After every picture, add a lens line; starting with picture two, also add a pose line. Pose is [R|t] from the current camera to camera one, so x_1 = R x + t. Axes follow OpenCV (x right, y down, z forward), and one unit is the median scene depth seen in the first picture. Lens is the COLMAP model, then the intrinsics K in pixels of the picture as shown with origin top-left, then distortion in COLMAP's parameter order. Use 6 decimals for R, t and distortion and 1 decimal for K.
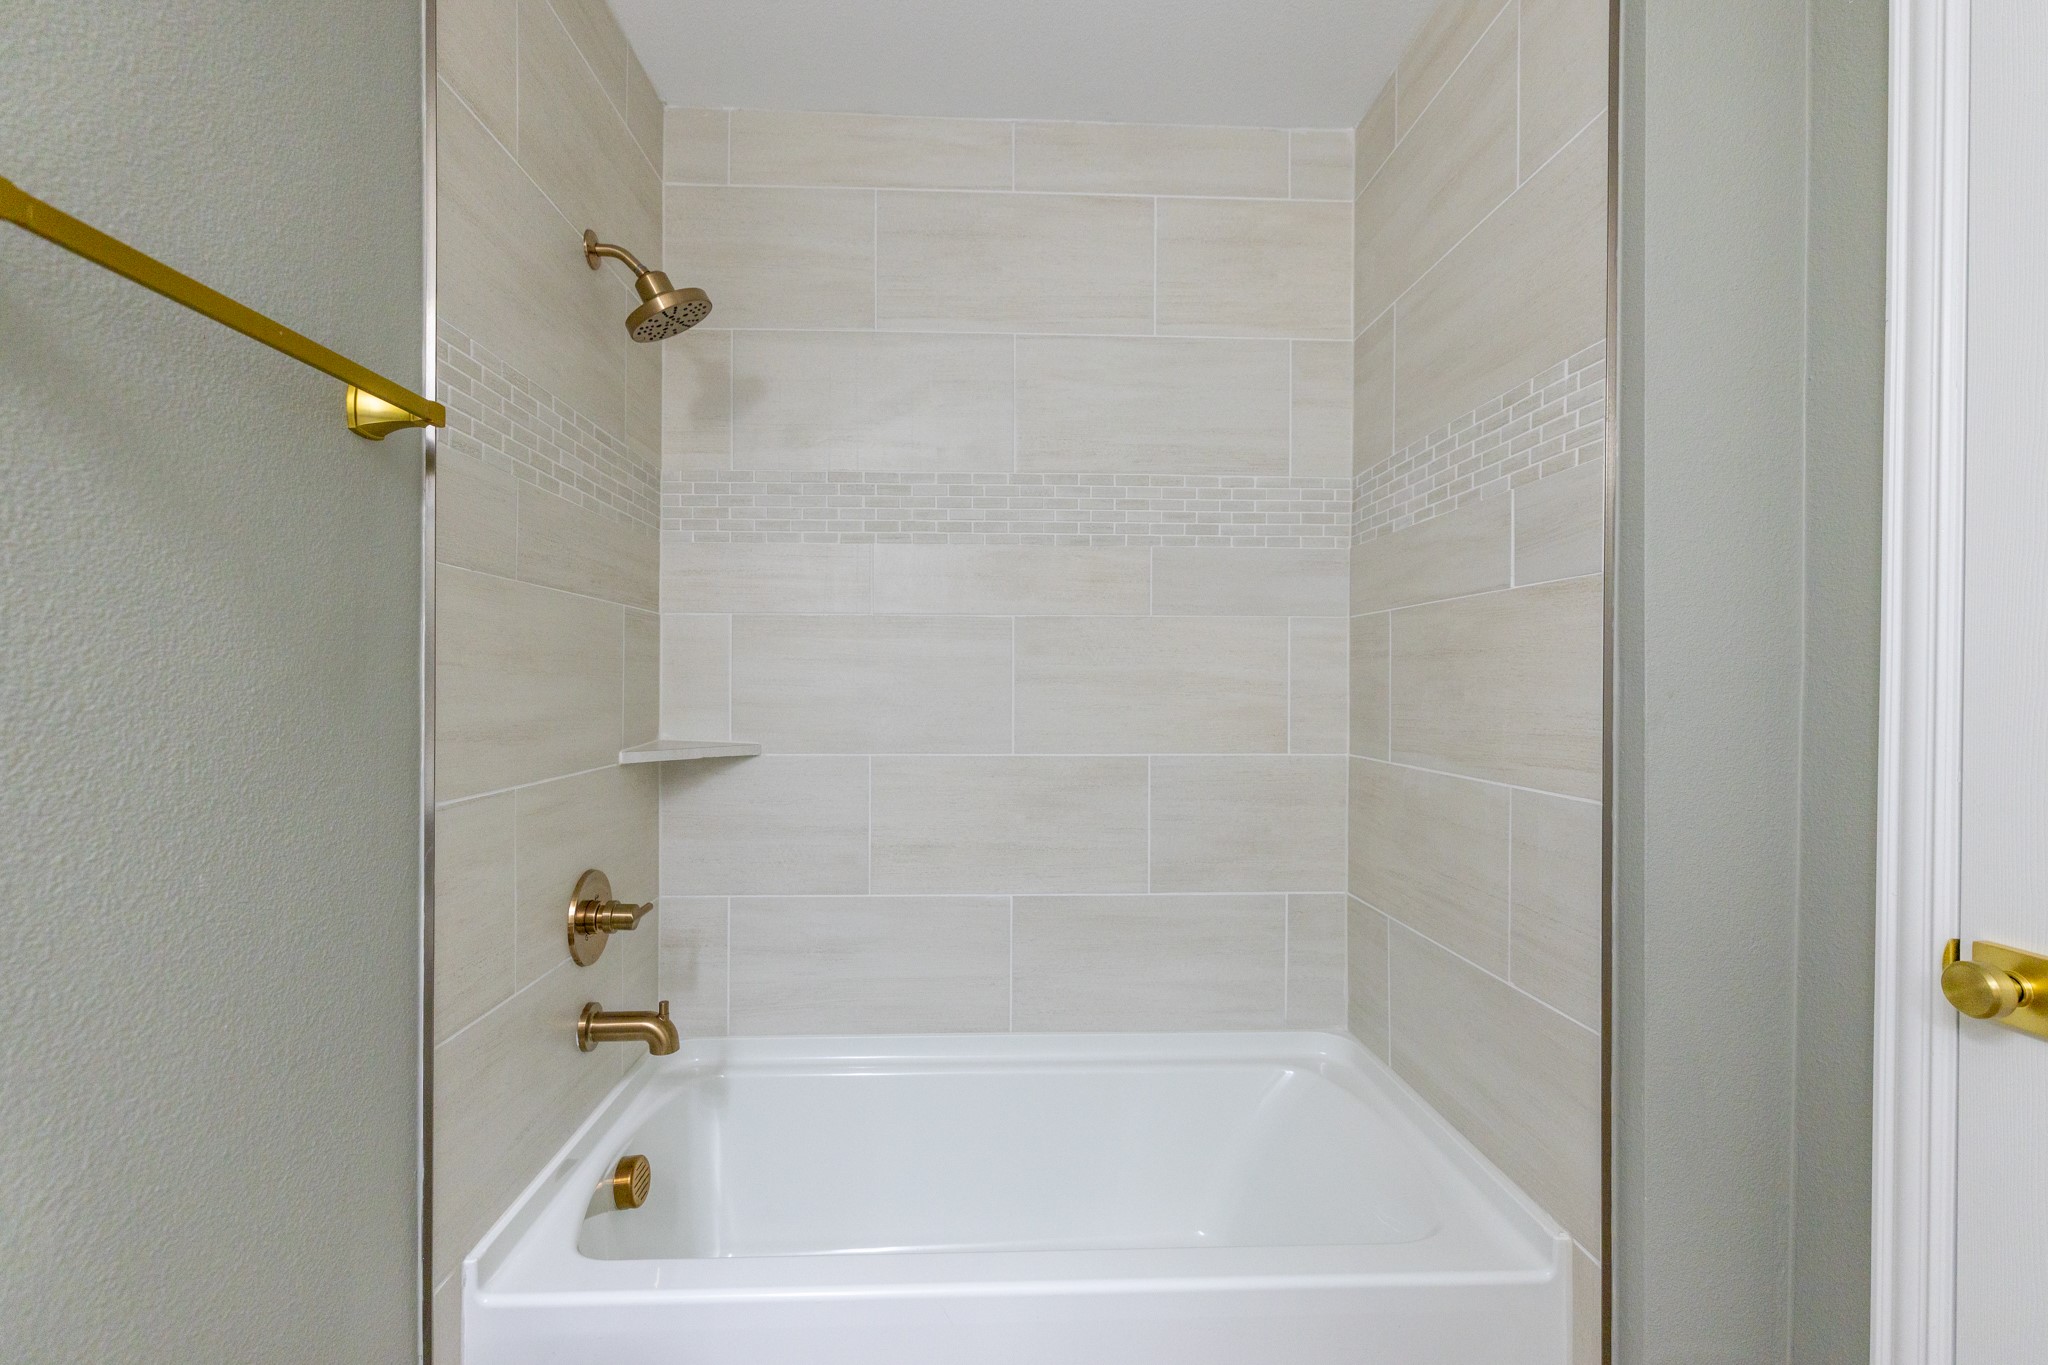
lens RADIAL K [[883.3, 0, 1013.6], [0, 883.3, 687.9], [0, 0, 1]] dist [0.001360, 0.000826]
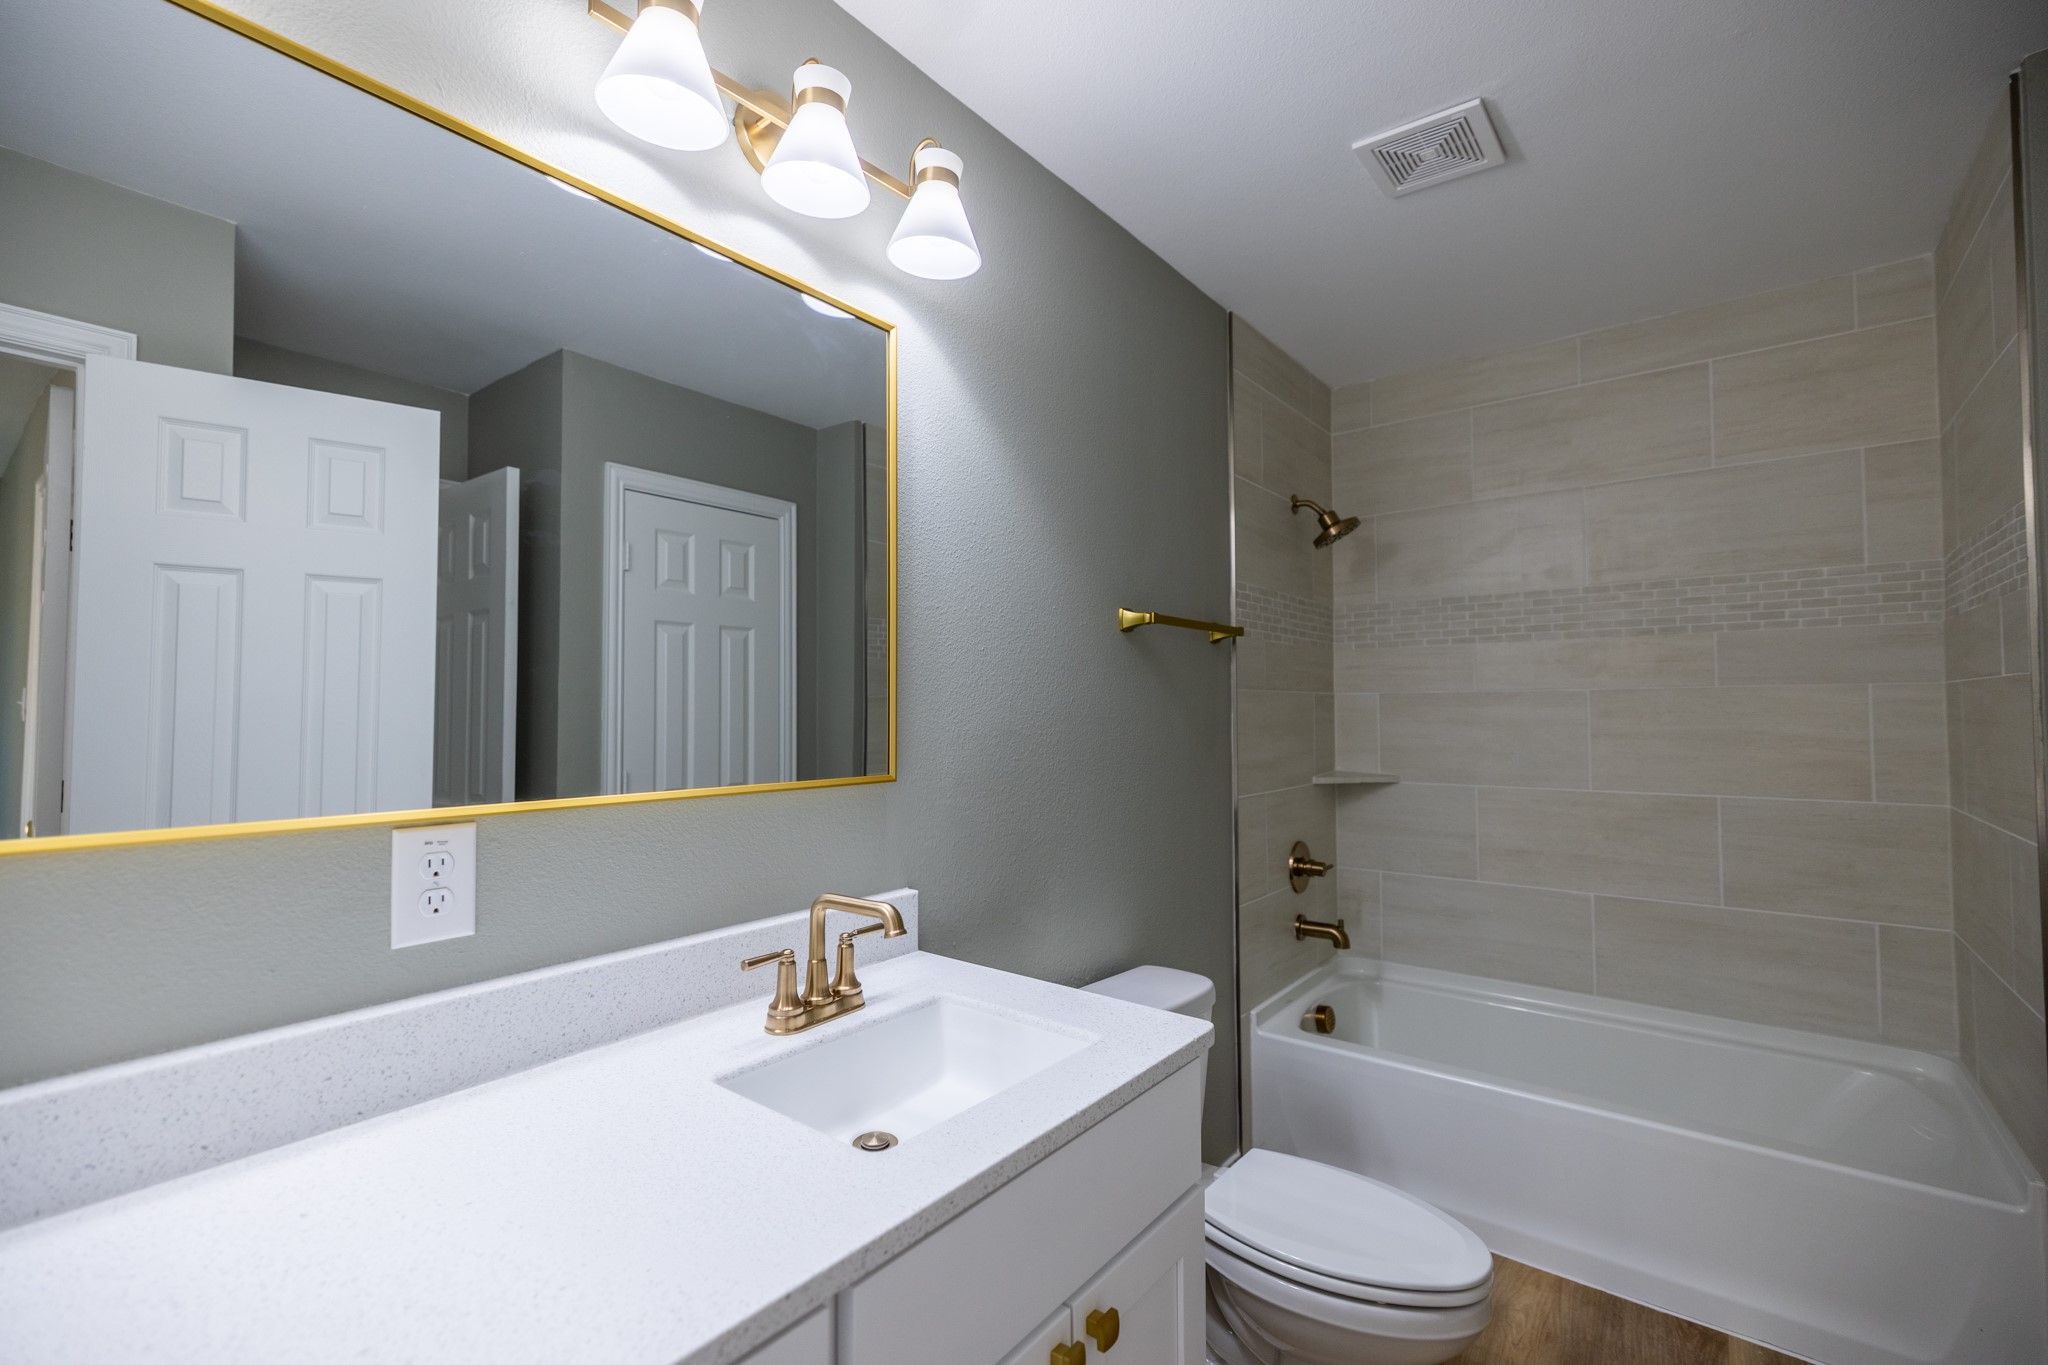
lens RADIAL K [[883.3, 0, 1013.6], [0, 883.3, 687.9], [0, 0, 1]] dist [0.001360, 0.000826]
pose [[0.747424, -0.026230, -0.663830, 0.246401], [0.006991, 0.999475, -0.031621, -0.046867], [0.664311, 0.018993, 0.747215, -0.627278]]
